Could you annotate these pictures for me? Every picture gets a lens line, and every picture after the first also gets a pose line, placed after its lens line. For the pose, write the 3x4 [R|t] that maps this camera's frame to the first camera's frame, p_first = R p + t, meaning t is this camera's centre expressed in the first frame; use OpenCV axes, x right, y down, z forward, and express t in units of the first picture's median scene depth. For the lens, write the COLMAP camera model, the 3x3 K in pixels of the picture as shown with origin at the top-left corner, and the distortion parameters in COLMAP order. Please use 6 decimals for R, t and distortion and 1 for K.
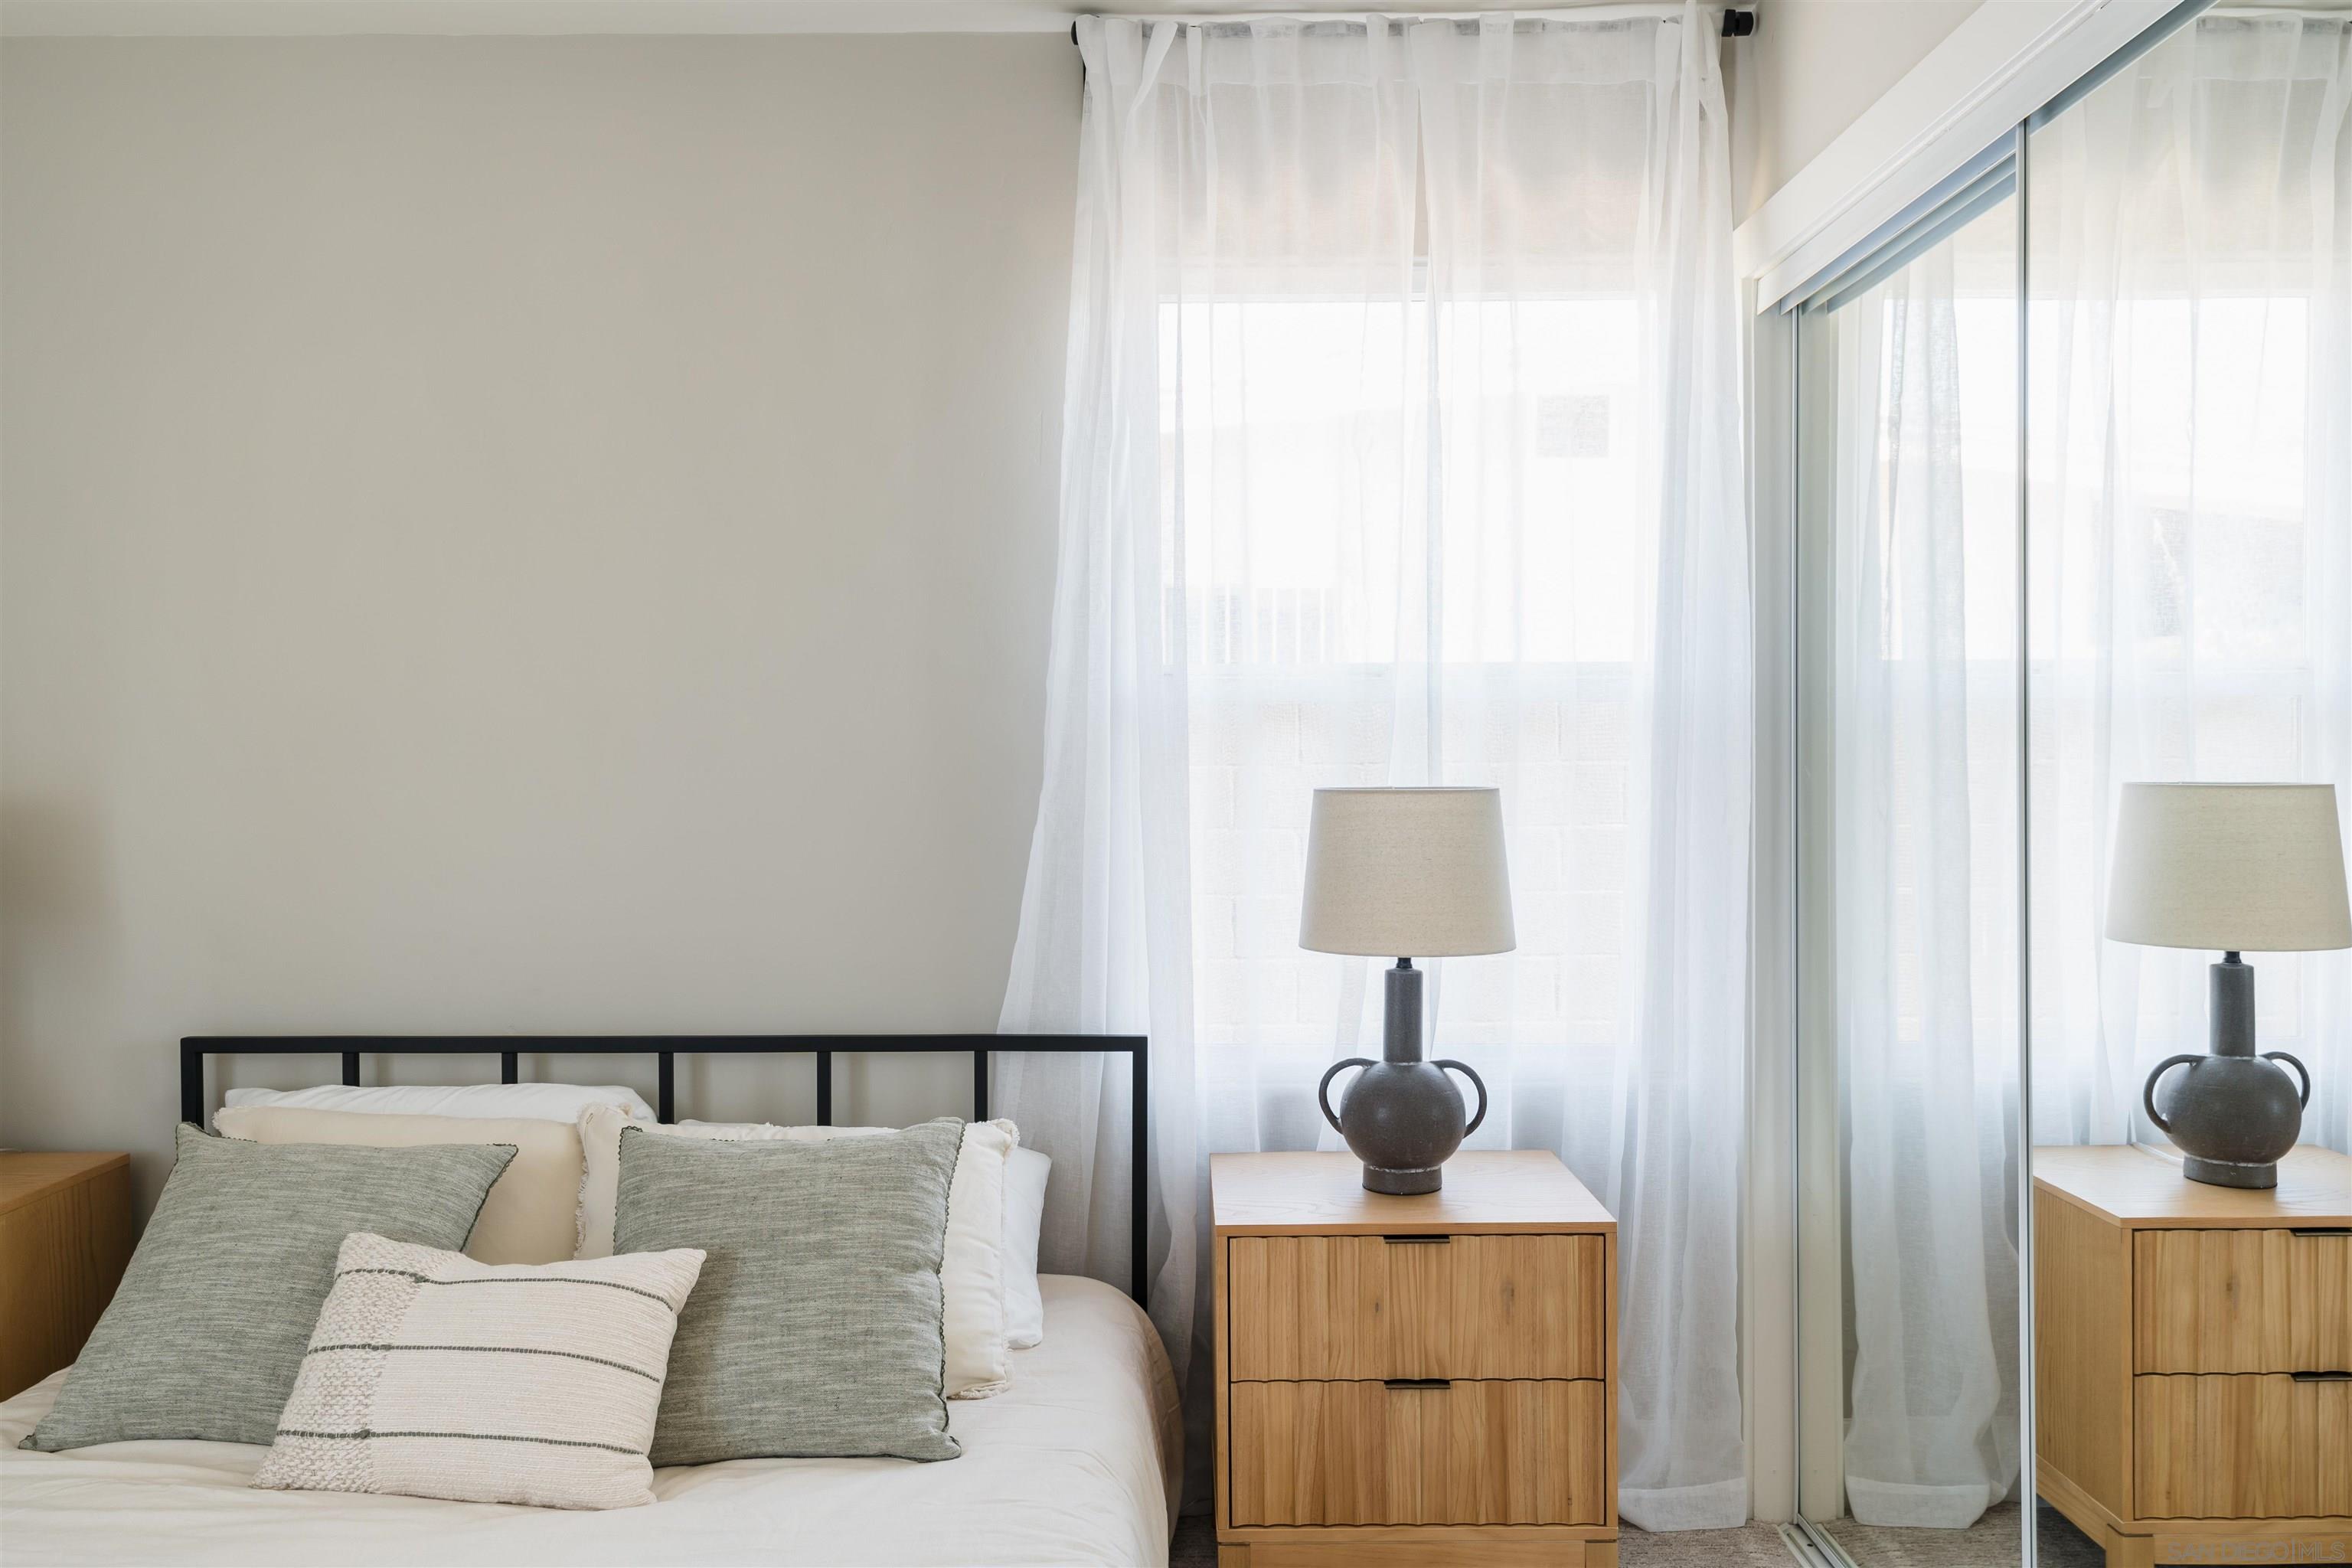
lens RADIAL K [[1857.9, 0, 1174.1], [0, 1857.9, 785.1], [0, 0, 1]] dist [0.004782, -0.001143]
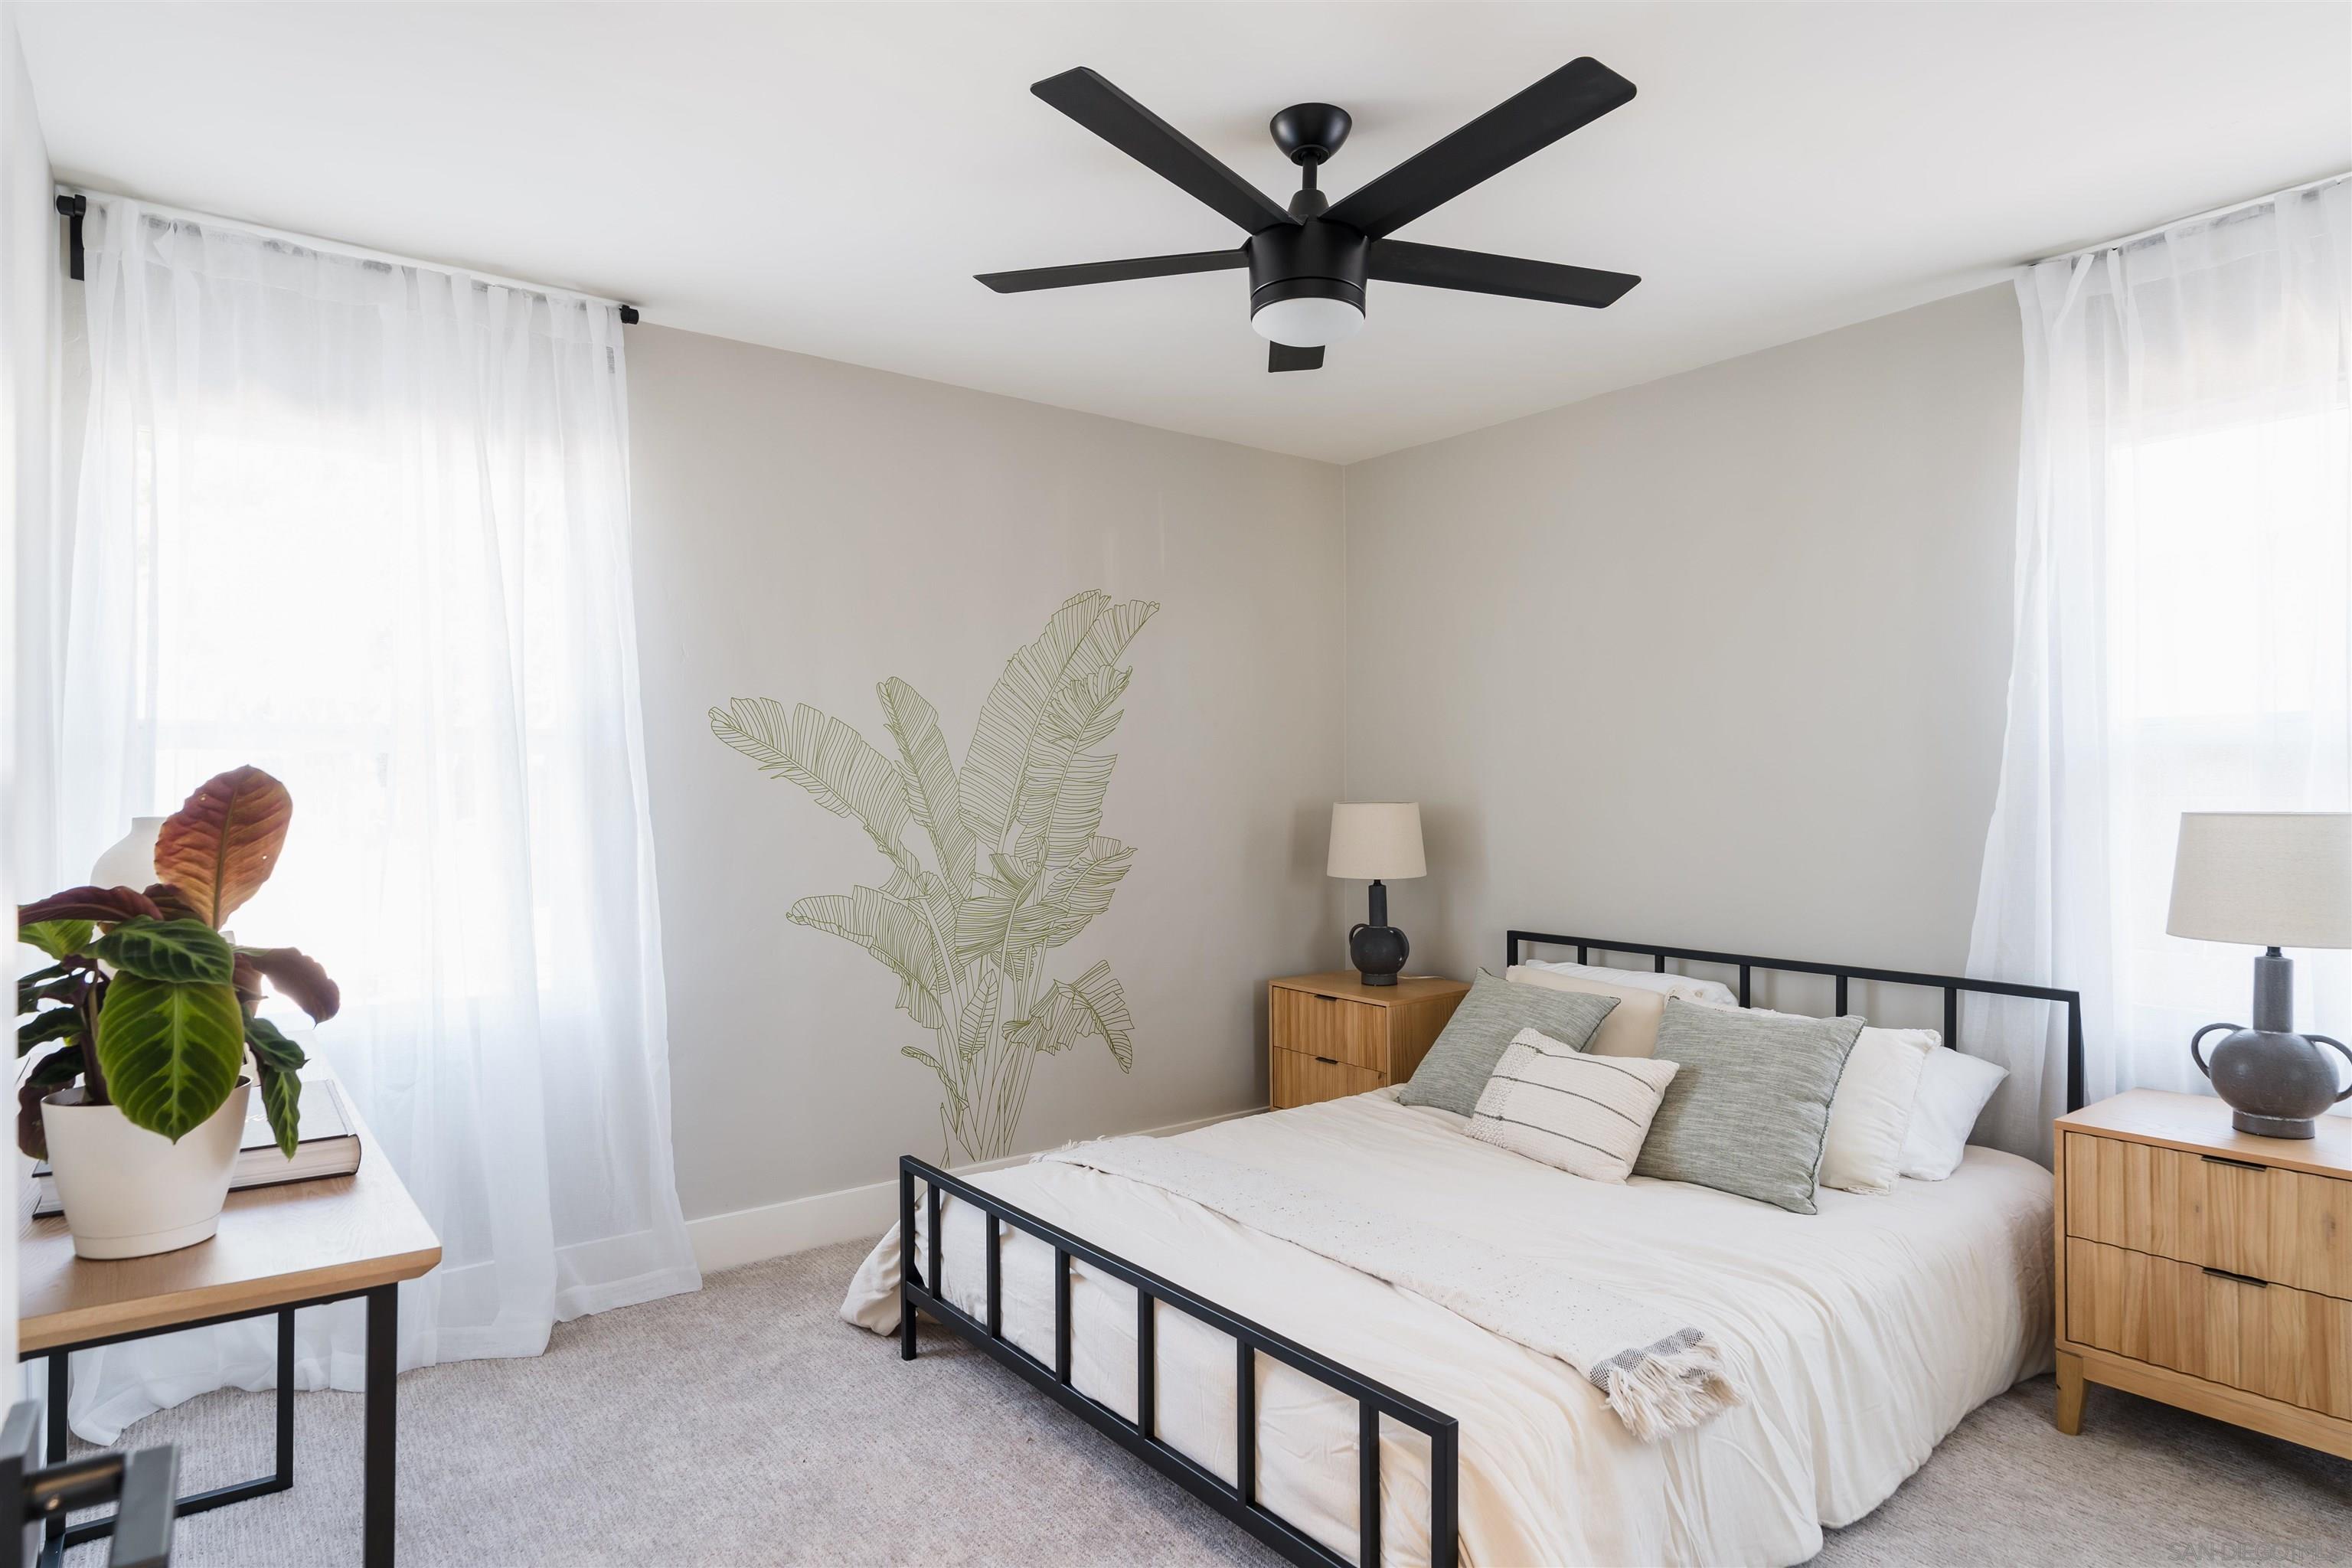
lens RADIAL K [[1301.8, 0, 1176.7], [0, 1301.8, 781.7], [0, 0, 1]] dist [-0.002533, 0.002665]
pose [[0.611544, -0.000838, -0.791210, 0.393668], [-0.014412, 0.999822, -0.012198, 0.002531], [0.791079, 0.018863, 0.611423, -0.130449]]
